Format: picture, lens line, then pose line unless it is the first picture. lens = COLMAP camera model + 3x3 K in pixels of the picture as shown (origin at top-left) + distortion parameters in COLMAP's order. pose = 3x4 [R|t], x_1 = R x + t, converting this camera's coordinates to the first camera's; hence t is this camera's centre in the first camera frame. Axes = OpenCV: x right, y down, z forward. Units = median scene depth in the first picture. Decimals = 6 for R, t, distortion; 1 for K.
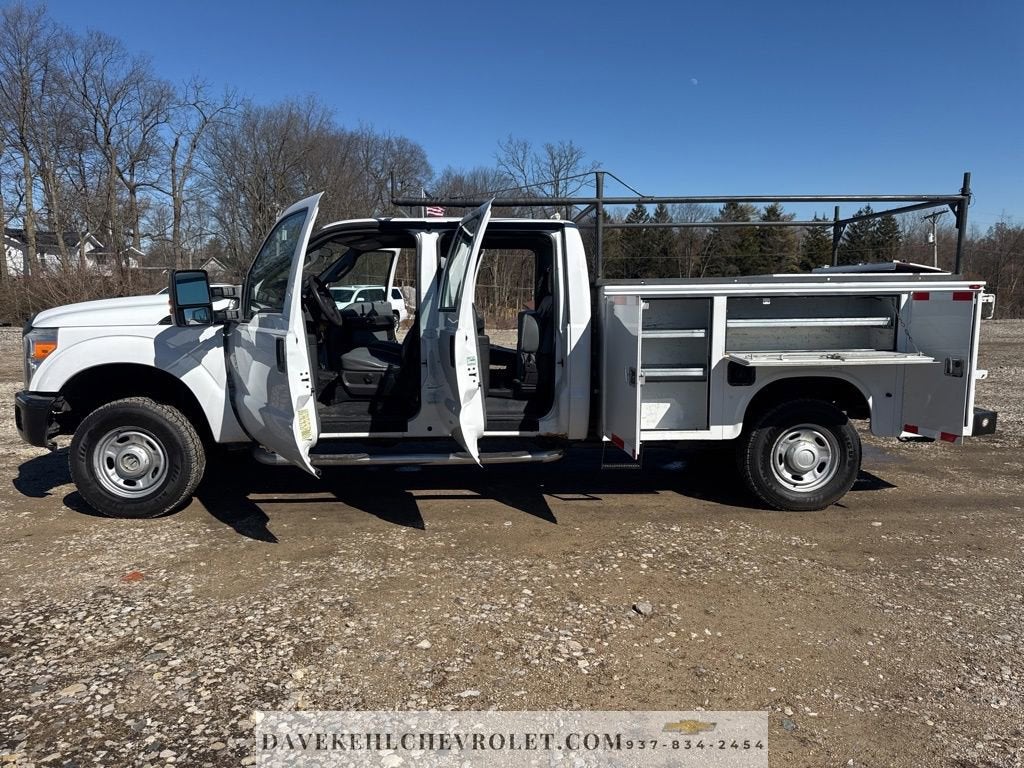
lens RADIAL K [[731.9, 0, 514.9], [0, 731.9, 388.8], [0, 0, 1]] dist [0.008413, -0.000926]
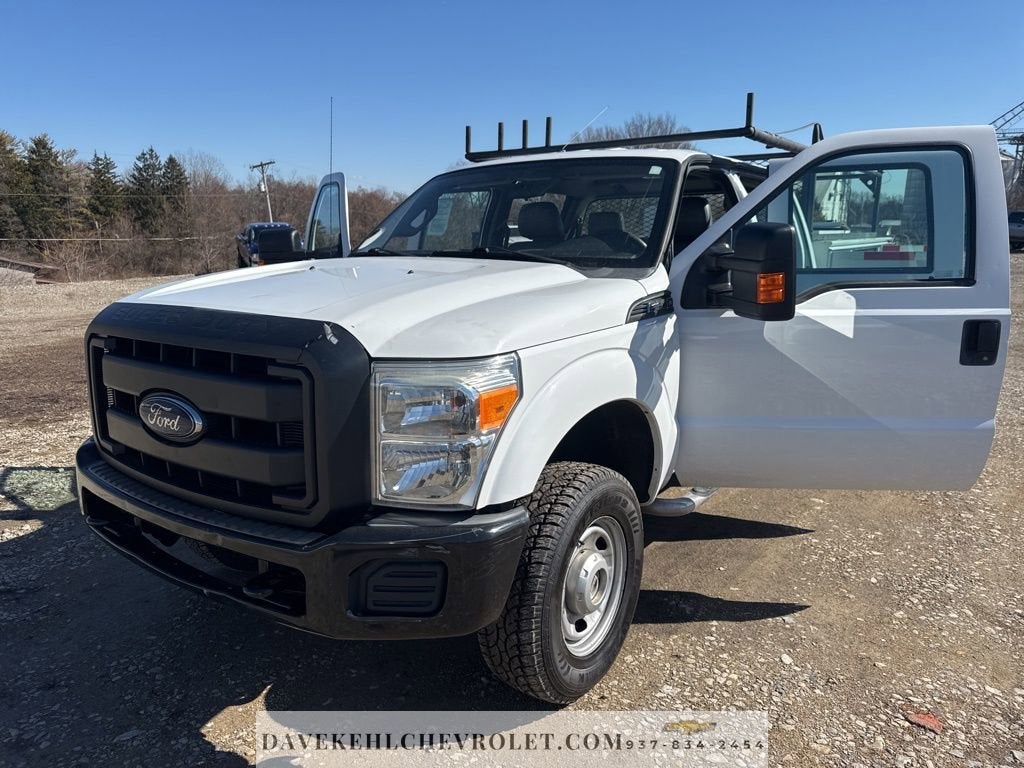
lens RADIAL K [[730.8, 0, 509.4], [0, 730.8, 383.7], [0, 0, 1]] dist [0.012110, -0.004300]
pose [[0.606682, -0.158291, 0.779025, -1.067739], [0.106740, 0.987321, 0.117489, -0.127664], [-0.787746, 0.011874, 0.615886, 0.813278]]
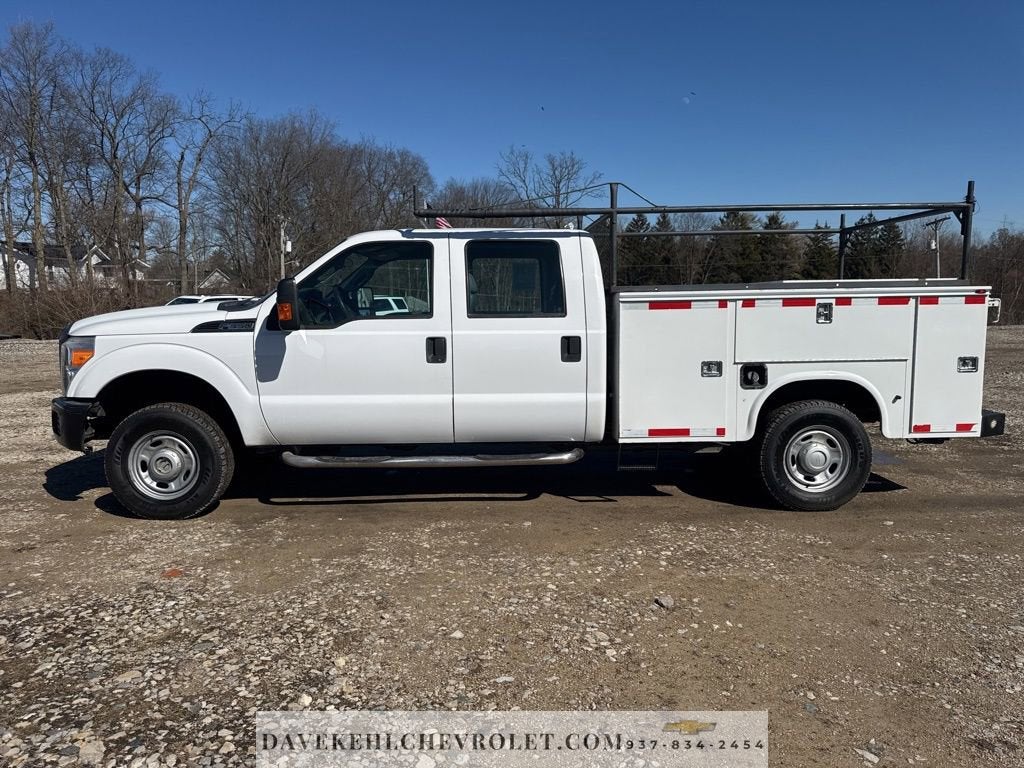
lens RADIAL K [[730.8, 0, 509.4], [0, 730.8, 383.7], [0, 0, 1]] dist [0.012110, -0.004300]
pose [[0.999932, -0.004926, -0.010589, -0.024246], [0.004717, 0.999796, -0.019650, 0.007734], [0.010684, 0.019598, 0.999751, -0.032383]]
